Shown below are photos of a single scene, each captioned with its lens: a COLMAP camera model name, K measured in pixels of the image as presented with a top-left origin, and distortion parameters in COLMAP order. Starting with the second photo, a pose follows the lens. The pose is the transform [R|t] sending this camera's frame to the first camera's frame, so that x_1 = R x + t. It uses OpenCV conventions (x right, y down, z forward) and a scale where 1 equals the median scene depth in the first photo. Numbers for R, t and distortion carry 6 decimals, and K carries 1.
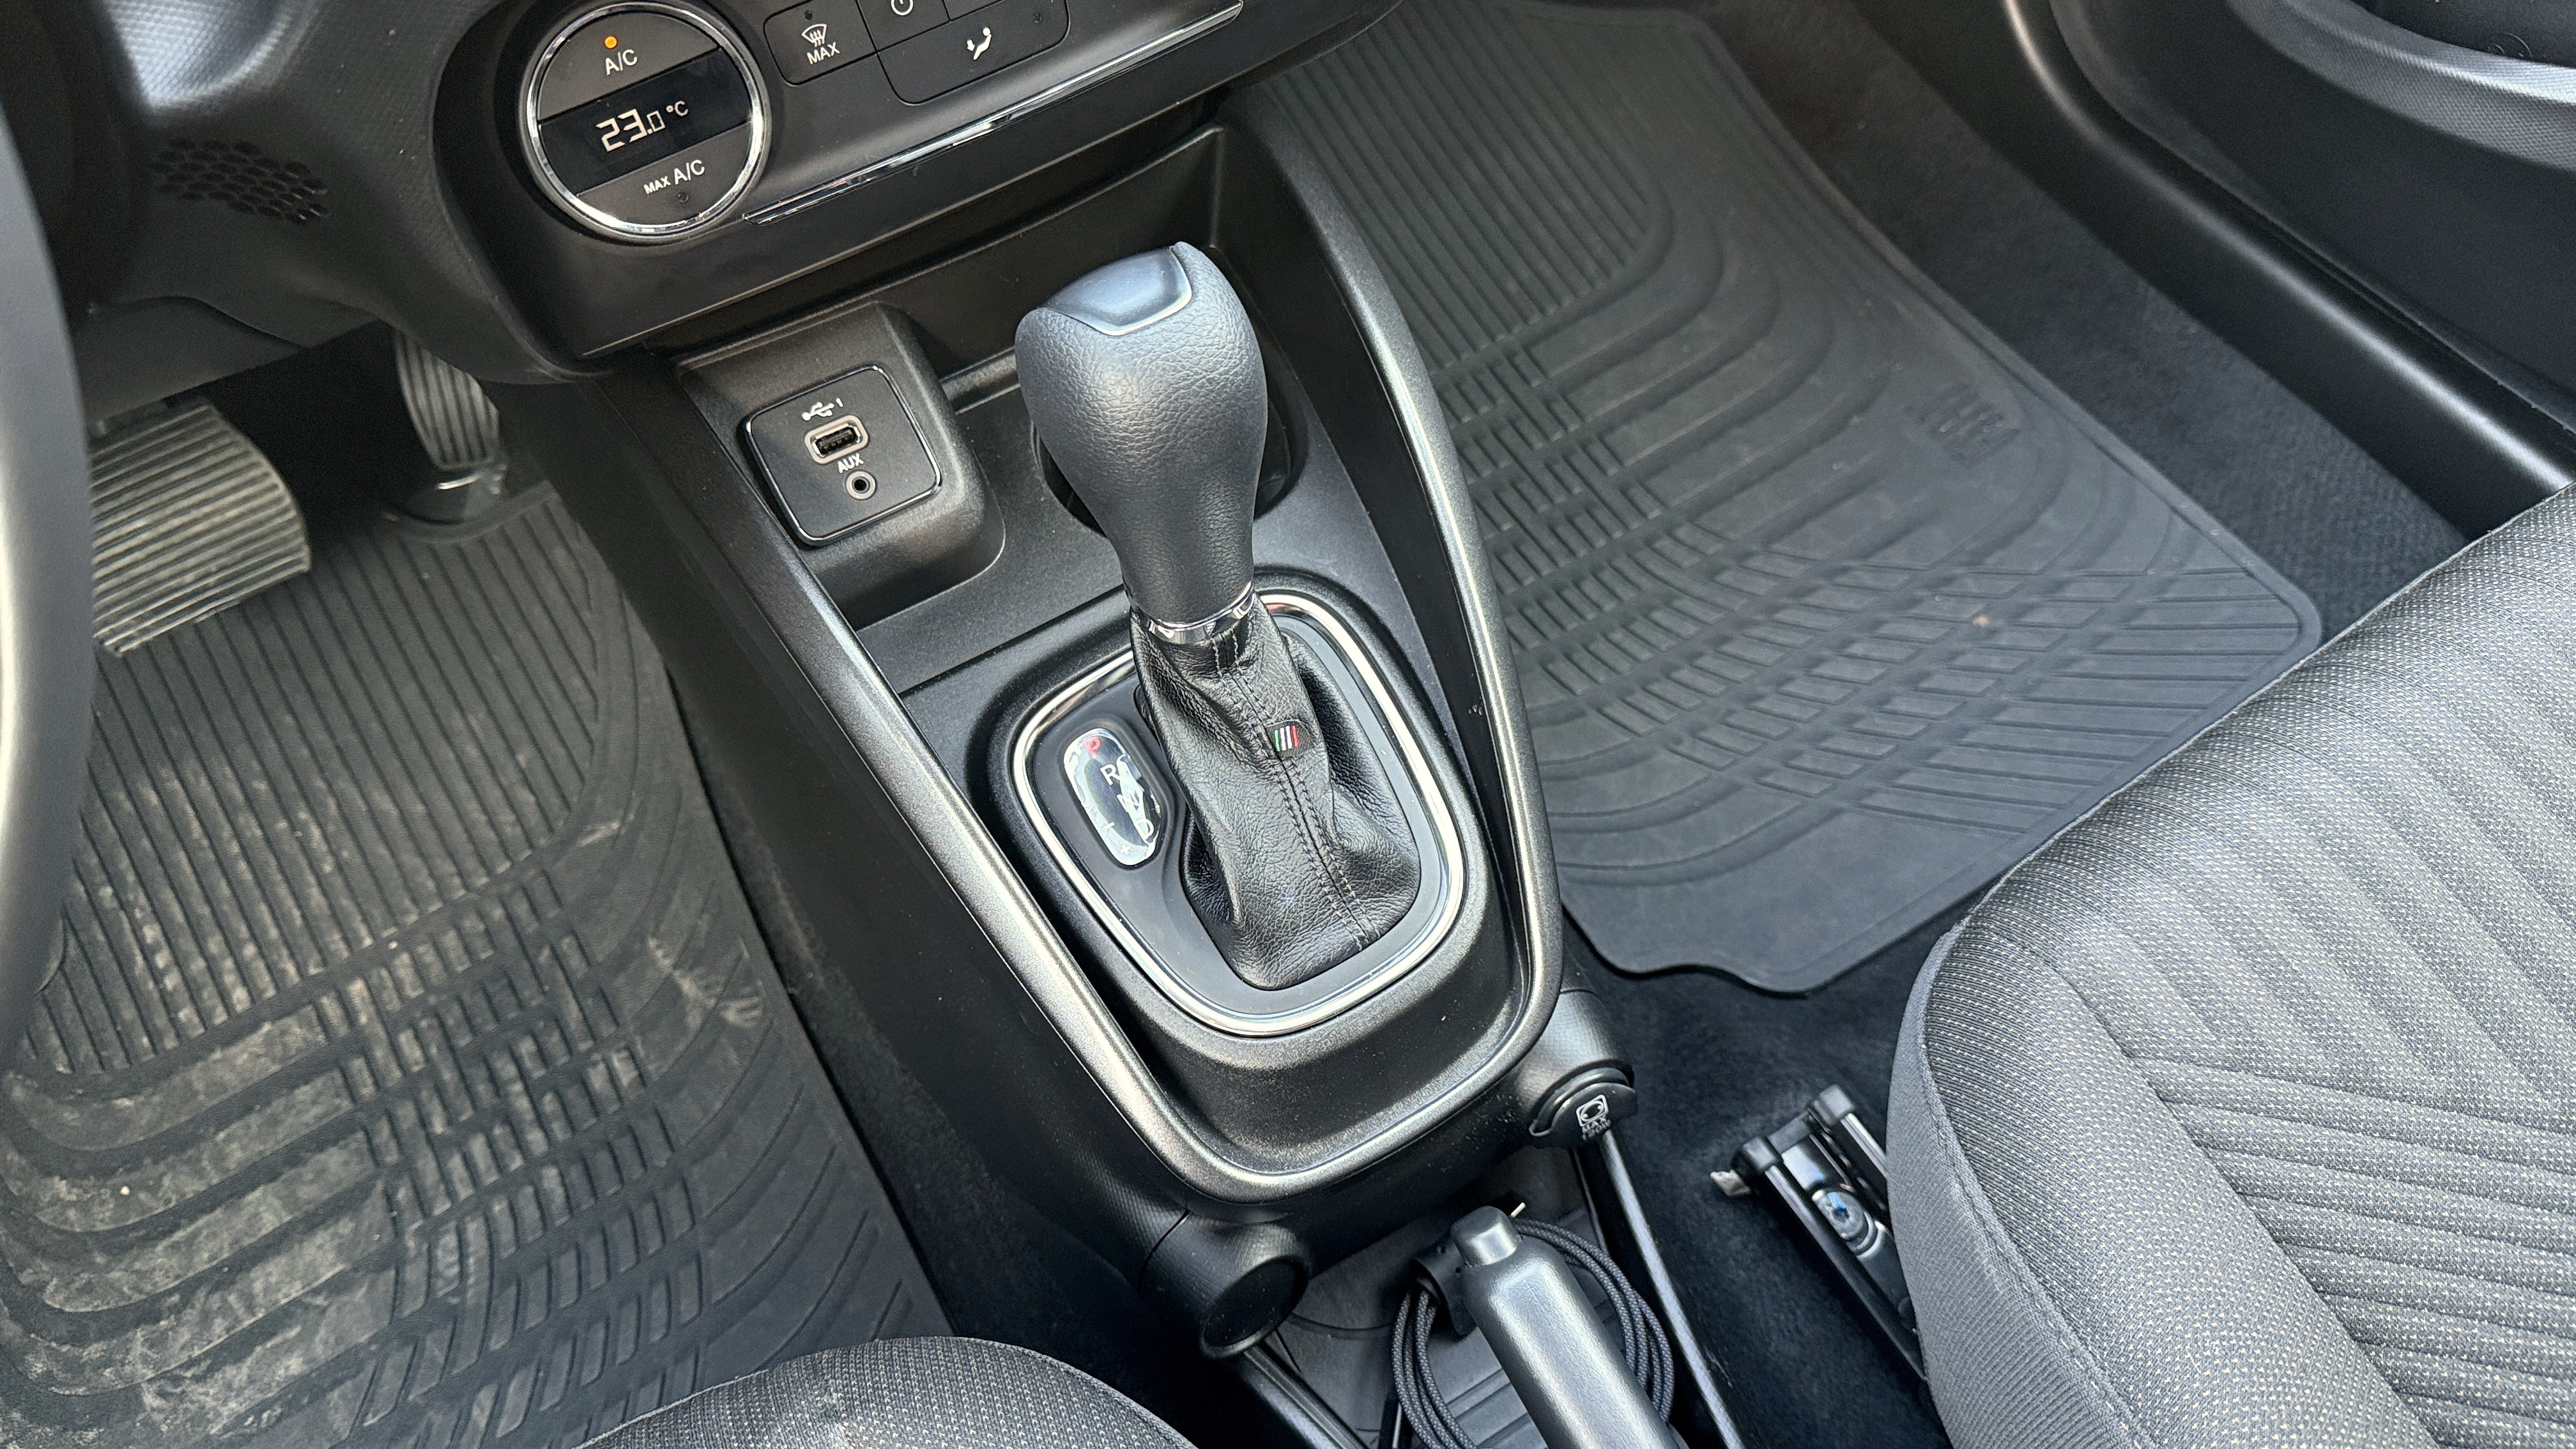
lens RADIAL K [[1853.5, 0, 1291.9], [0, 1853.5, 729.8], [0, 0, 1]] dist [-0.015881, 0.000495]
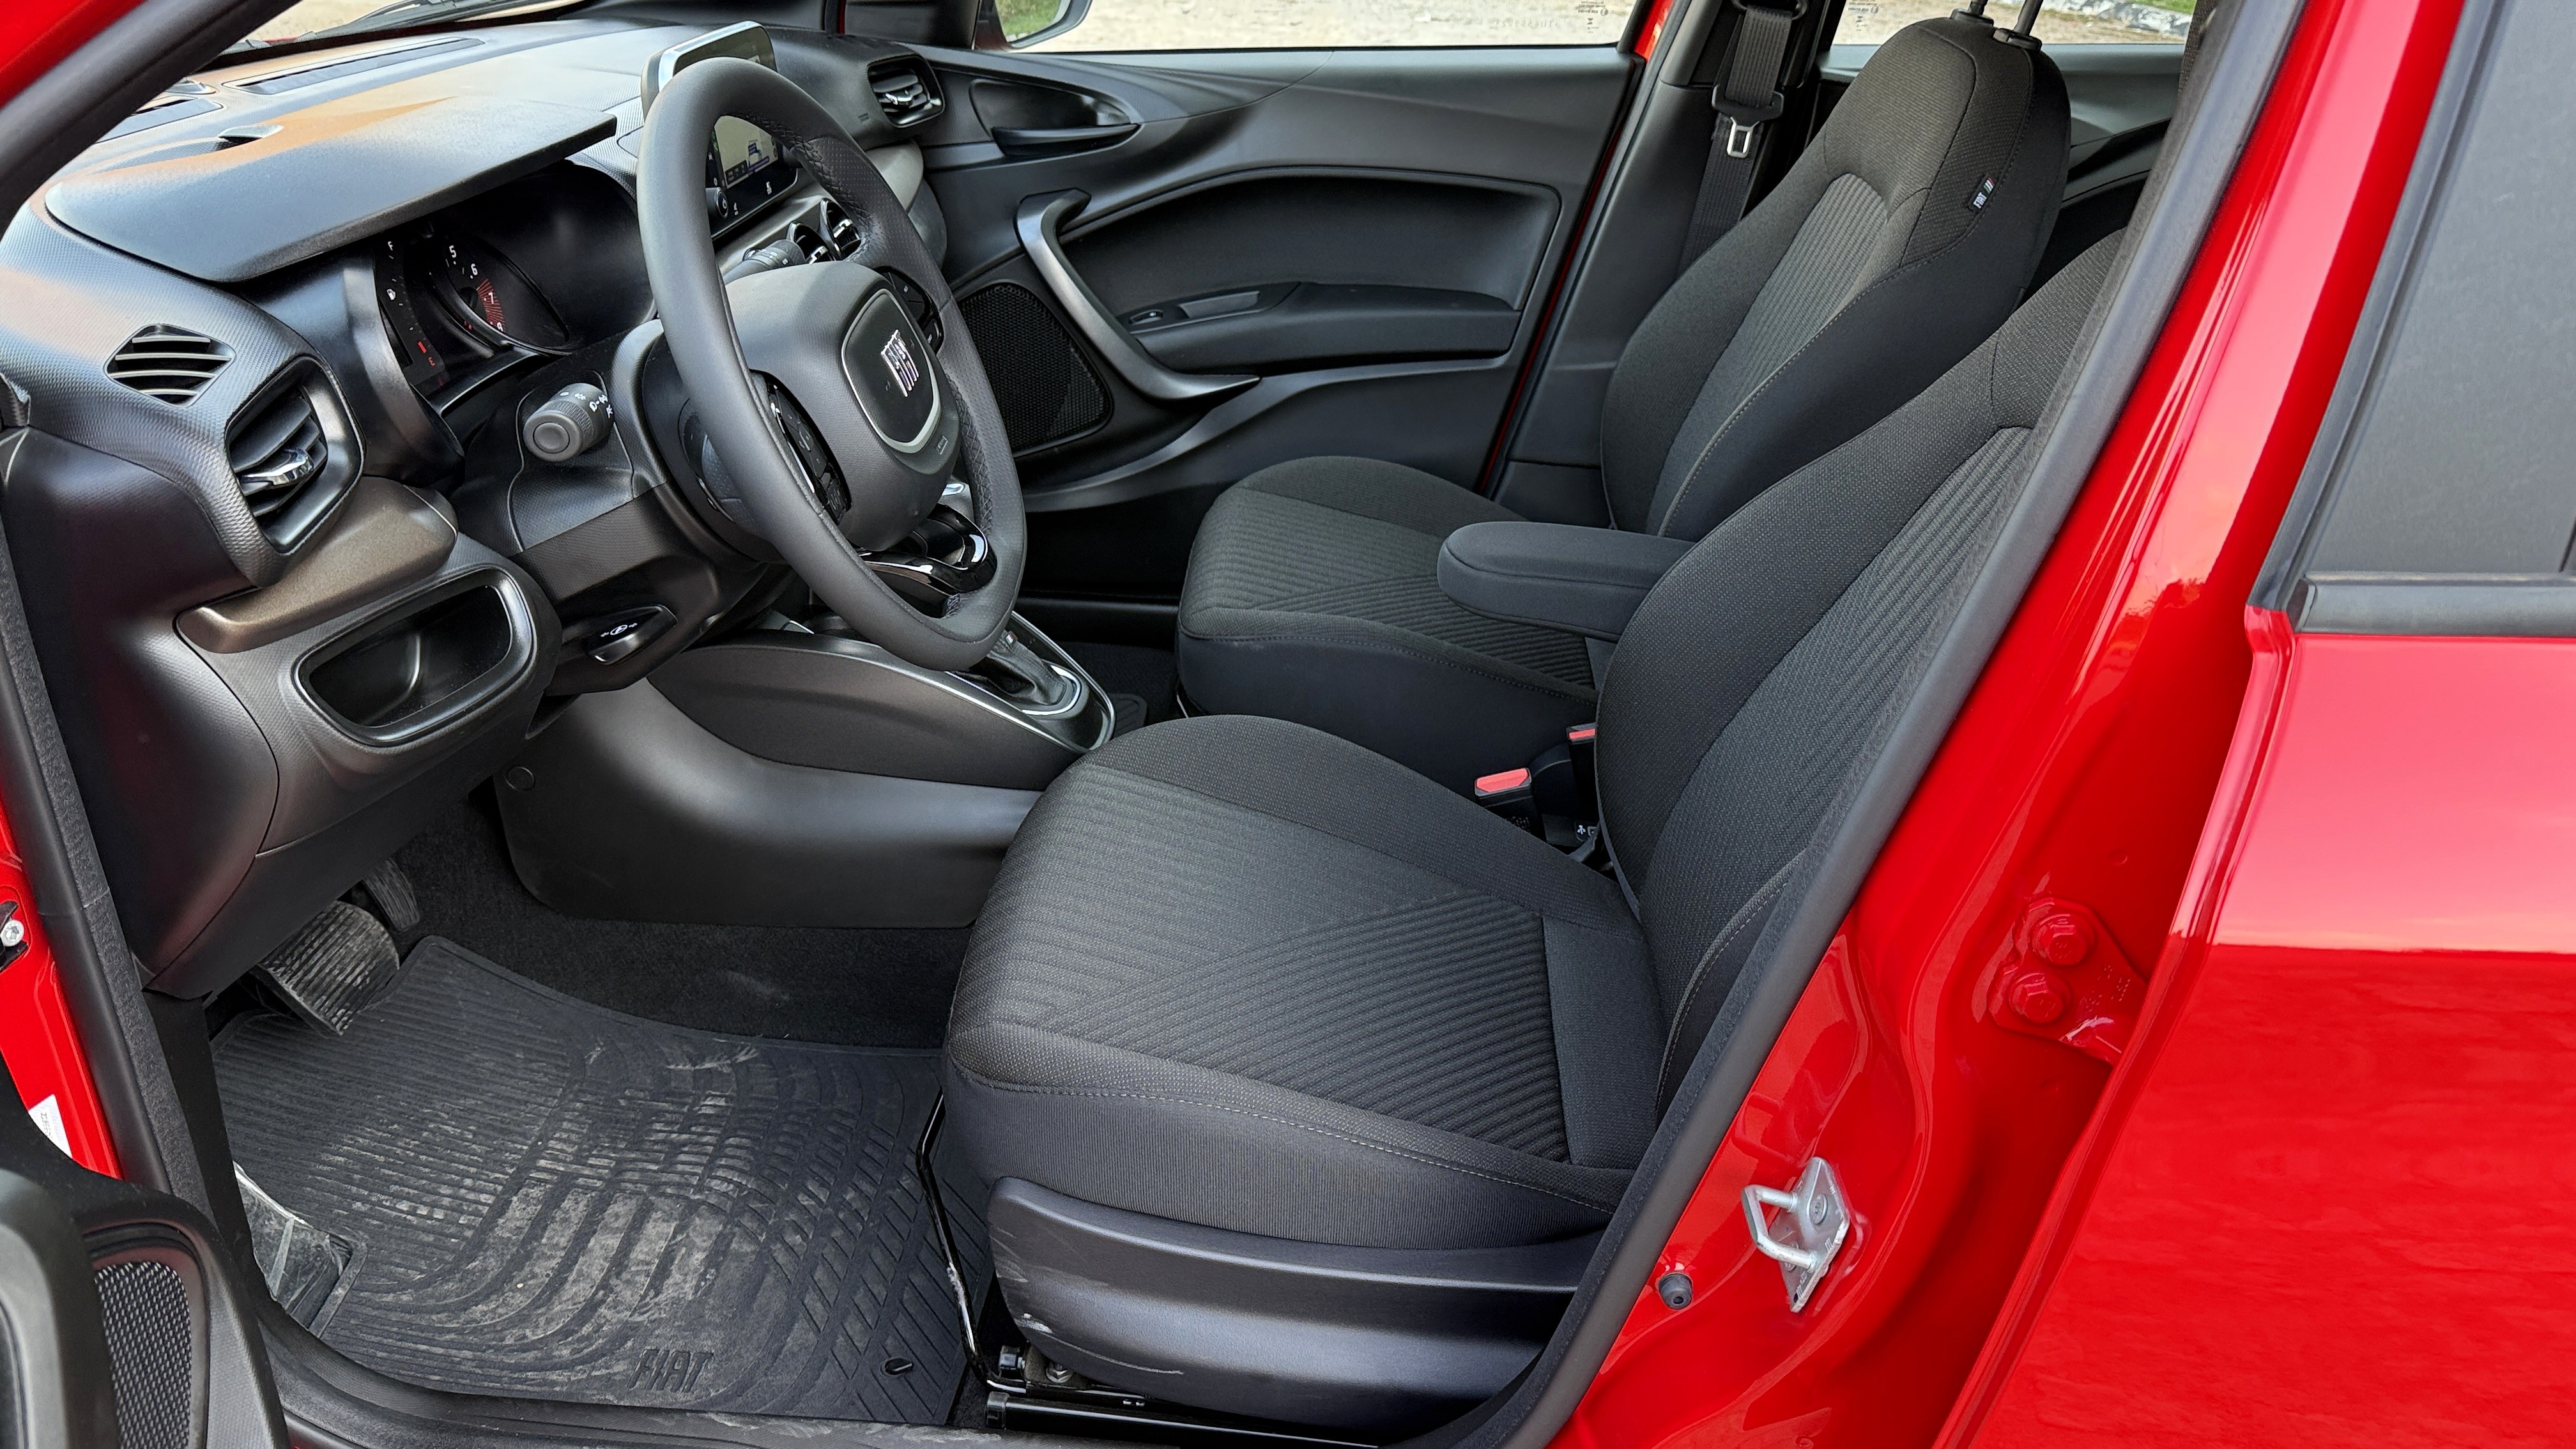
lens RADIAL K [[1804.5, 0, 1288.0], [0, 1804.5, 724.5], [0, 0, 1]] dist [0.080511, -0.155480]
pose [[0.574692, -0.300844, 0.761066, -1.293980], [0.646218, 0.737430, -0.196467, 0.627914], [-0.502127, 0.604723, 0.618206, -0.638498]]
